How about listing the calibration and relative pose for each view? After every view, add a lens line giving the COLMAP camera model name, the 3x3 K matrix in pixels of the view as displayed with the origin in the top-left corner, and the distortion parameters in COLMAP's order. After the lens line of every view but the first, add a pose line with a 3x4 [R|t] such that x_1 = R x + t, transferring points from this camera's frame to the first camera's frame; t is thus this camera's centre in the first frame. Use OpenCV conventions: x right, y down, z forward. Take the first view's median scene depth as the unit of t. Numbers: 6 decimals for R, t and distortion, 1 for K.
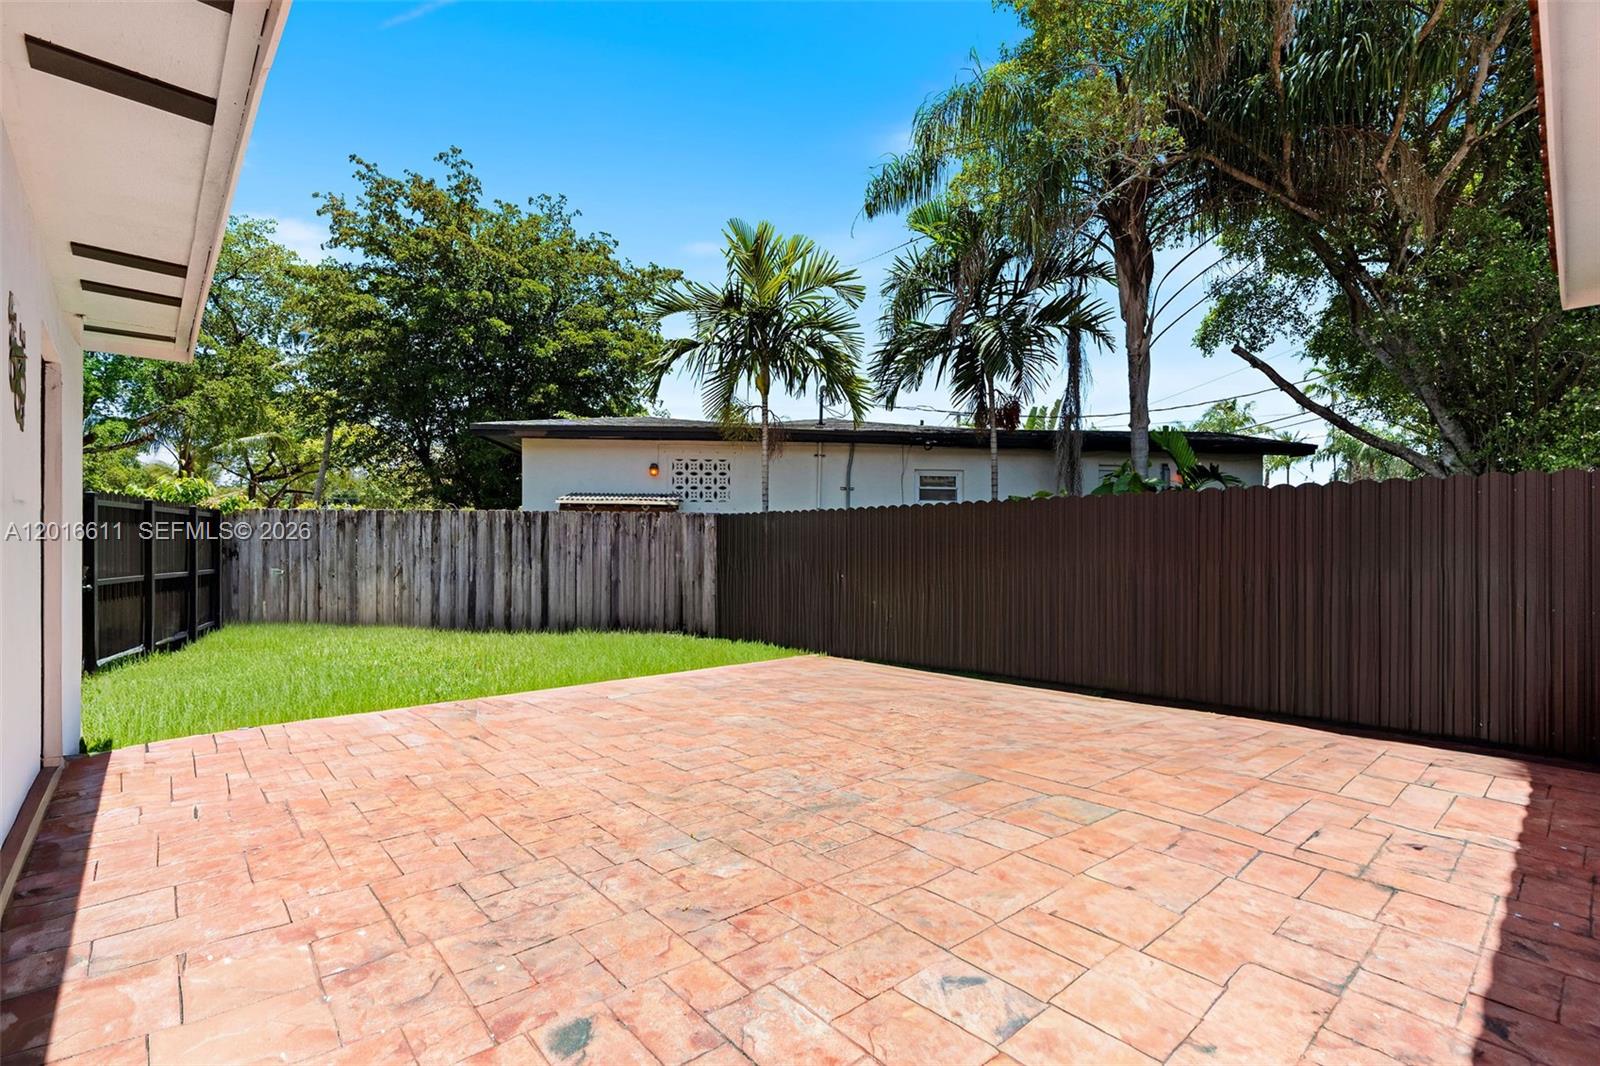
lens RADIAL K [[726.2, 0, 800.0], [0, 726.2, 540.4], [0, 0, 1]] dist [-0.004103, 0.000492]
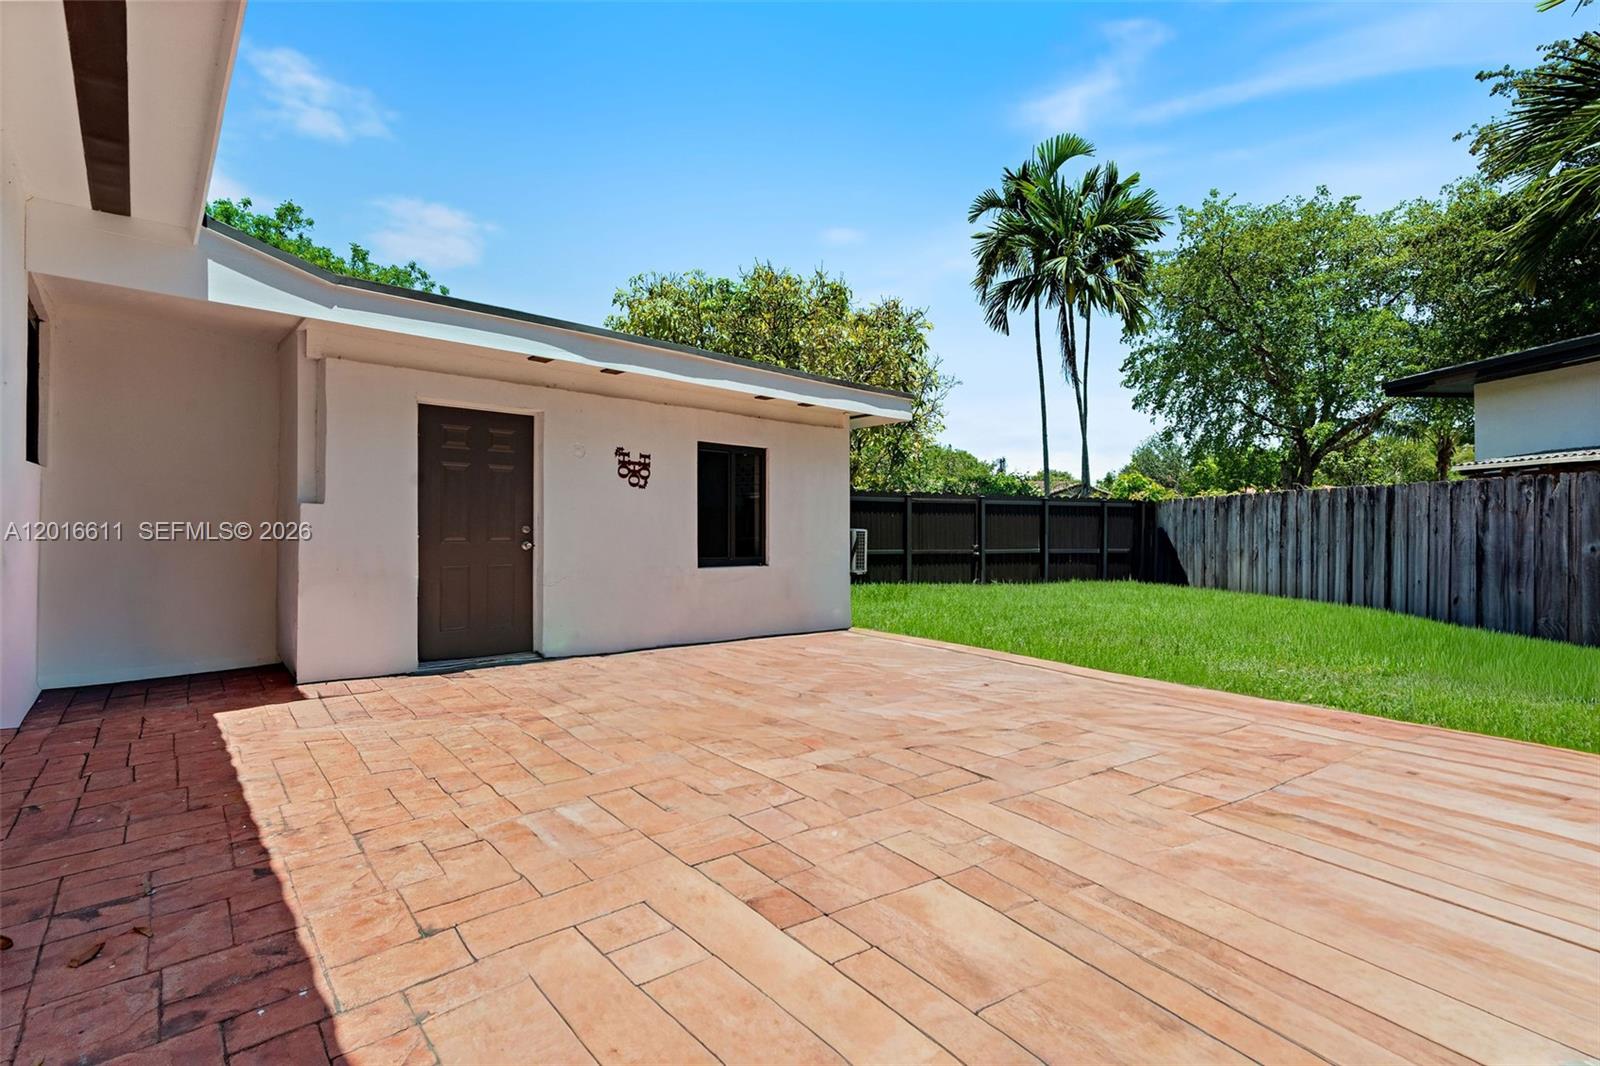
lens RADIAL K [[726.2, 0, 800.0], [0, 726.2, 540.4], [0, 0, 1]] dist [-0.004103, 0.000492]
pose [[-0.007783, 0.013531, -0.999878, 1.656867], [0.005928, 0.999891, 0.013485, 0.020279], [0.999952, -0.005822, -0.007863, 1.450471]]
